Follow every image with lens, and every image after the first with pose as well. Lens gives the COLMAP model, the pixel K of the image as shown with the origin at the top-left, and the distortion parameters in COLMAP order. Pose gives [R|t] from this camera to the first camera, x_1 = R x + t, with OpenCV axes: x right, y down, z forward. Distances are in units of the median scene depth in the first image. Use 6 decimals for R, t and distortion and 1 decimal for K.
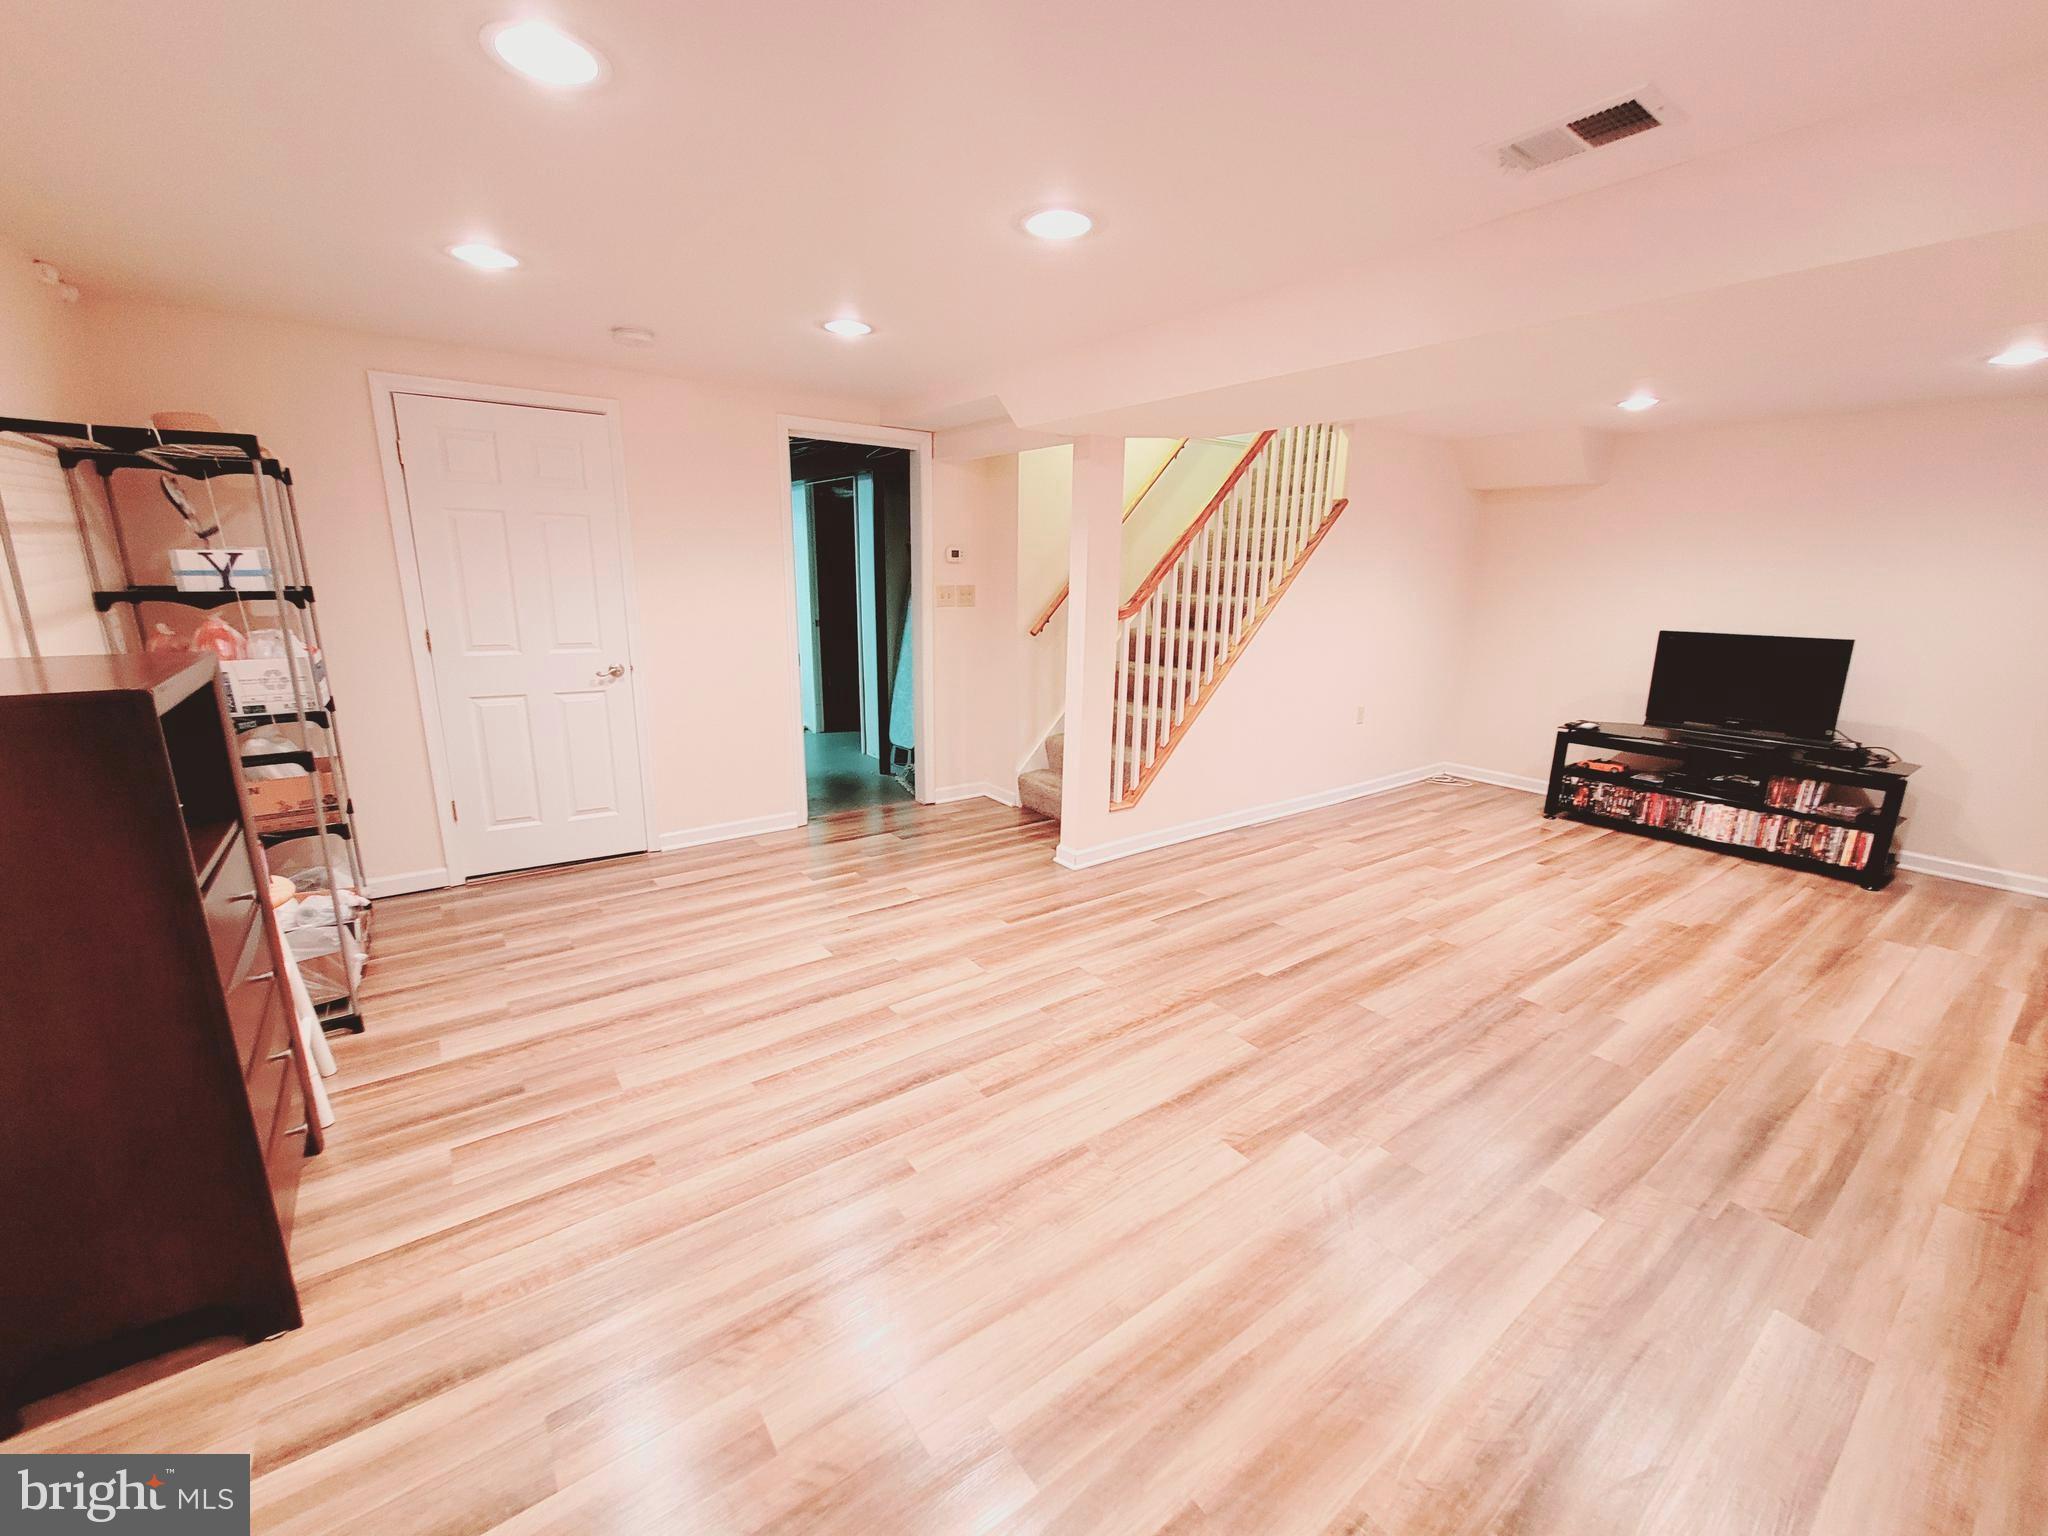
lens RADIAL K [[831.5, 0, 1028.6], [0, 831.5, 775.0], [0, 0, 1]] dist [0.001585, -0.004403]
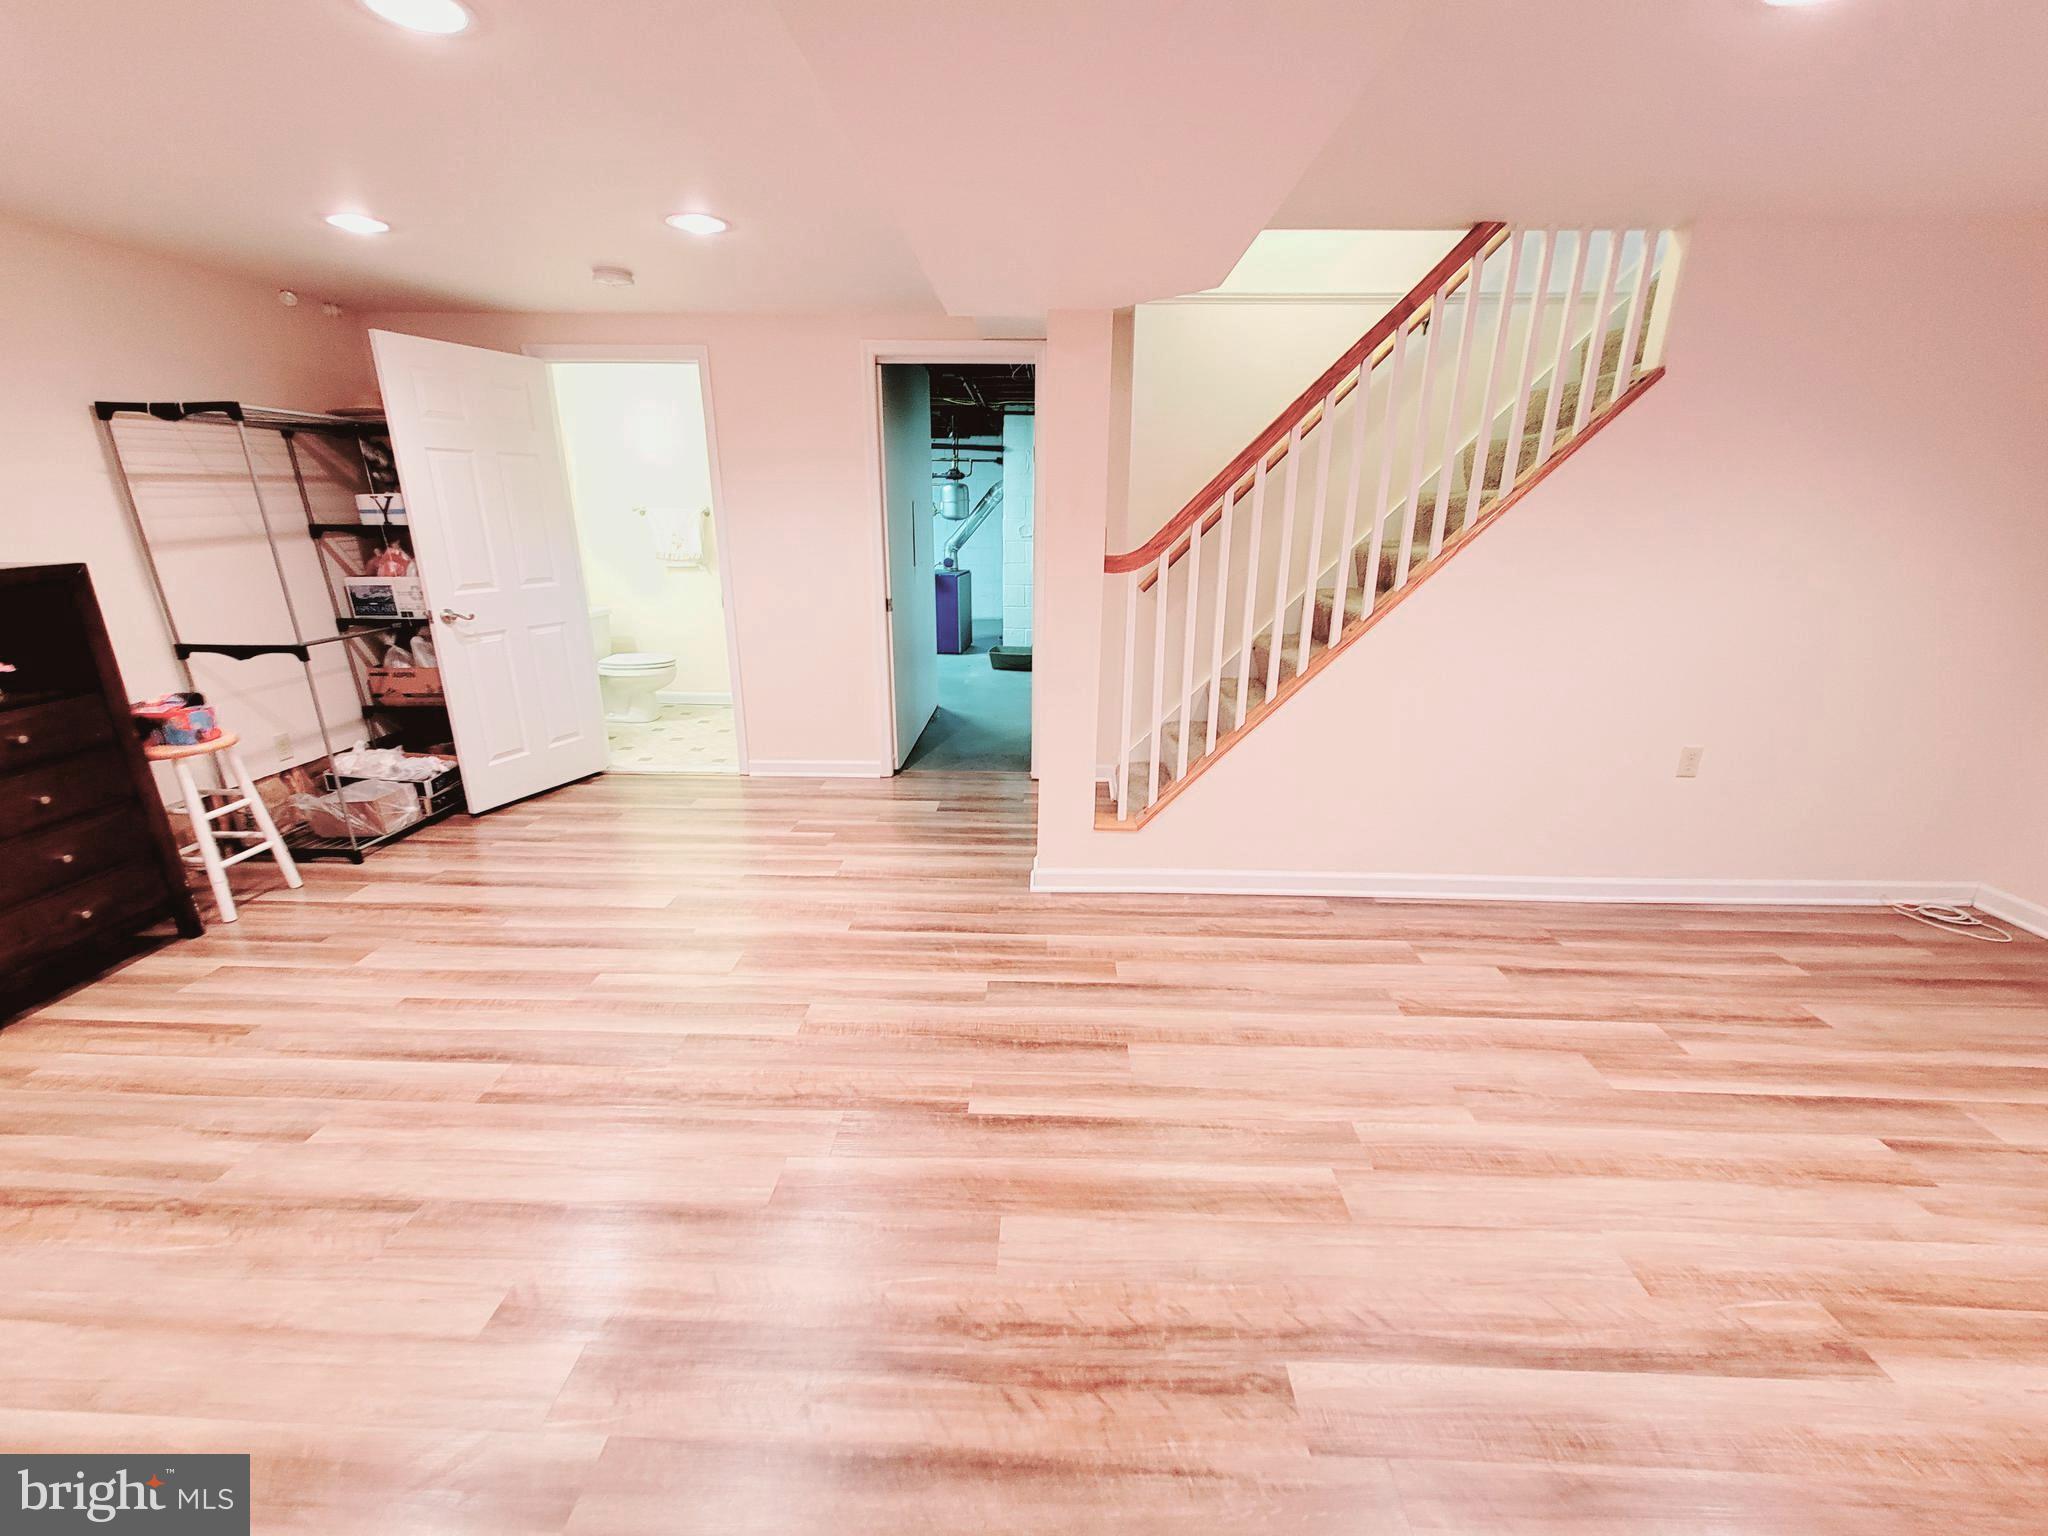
lens RADIAL K [[831.6, 0, 1024.2], [0, 831.6, 779.4], [0, 0, 1]] dist [-0.000814, -0.000569]
pose [[0.786377, 0.179866, -0.590982, 0.546018], [-0.143473, 0.983691, 0.108479, -0.081908], [0.600855, -0.000516, 0.799358, 0.404113]]
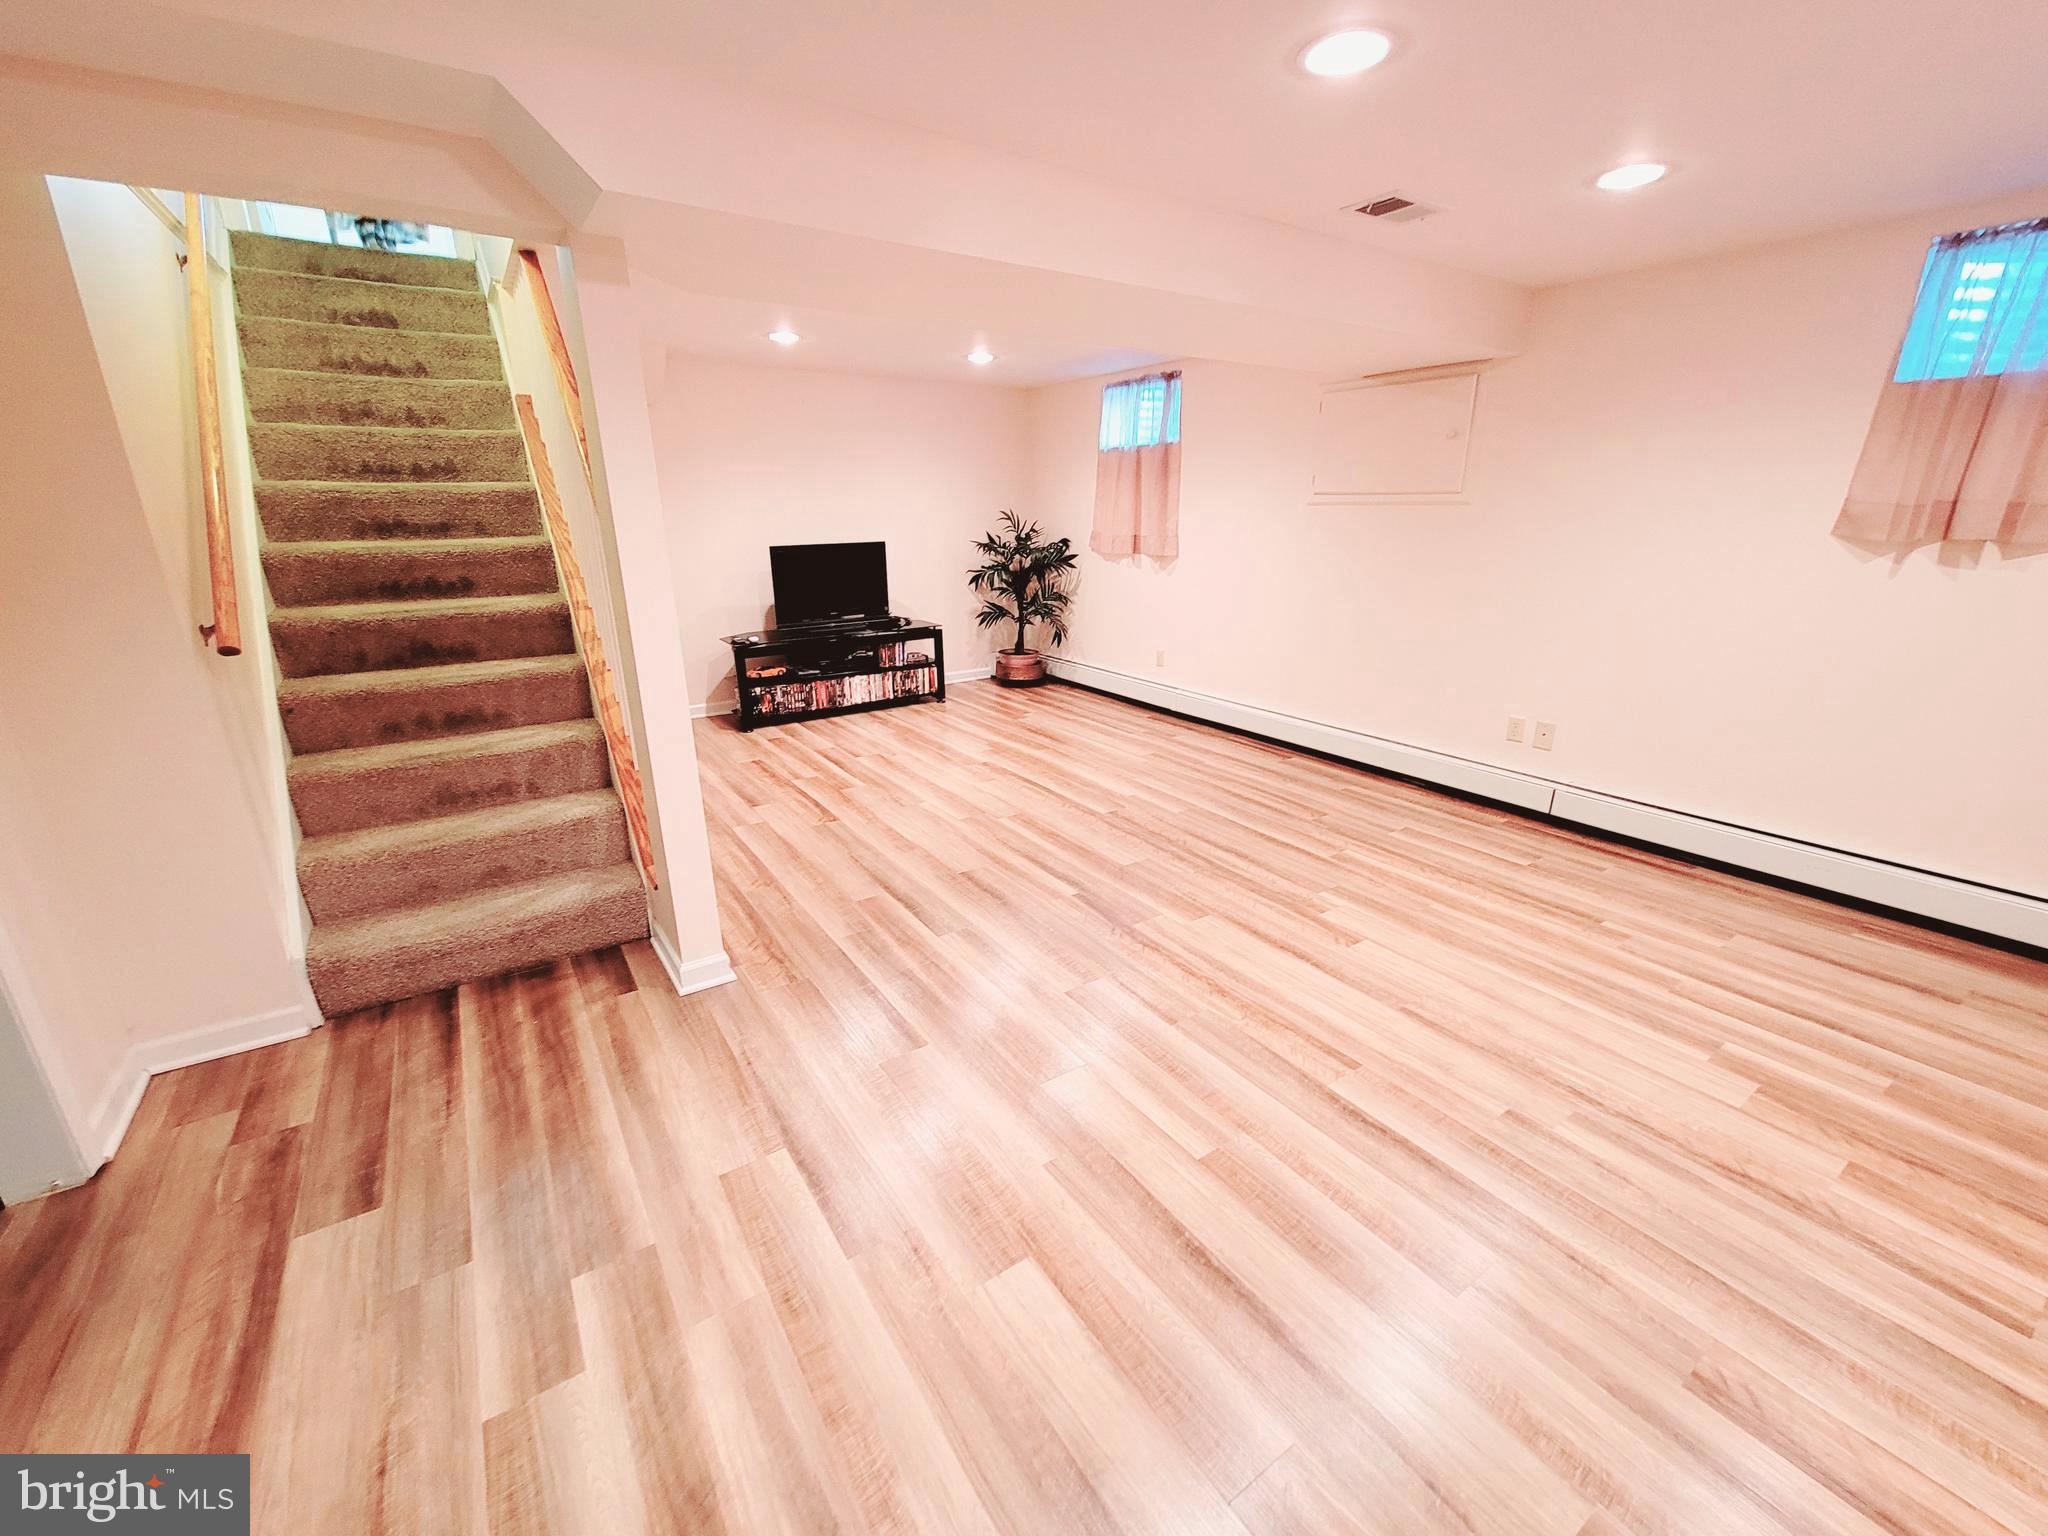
lens RADIAL K [[831.6, 0, 1024.2], [0, 831.6, 779.4], [0, 0, 1]] dist [-0.000814, -0.000569]
pose [[0.044127, -0.328325, 0.943534, -0.531797], [0.246800, 0.918763, 0.308163, -0.183687], [-0.968061, 0.219266, 0.121573, 0.743583]]
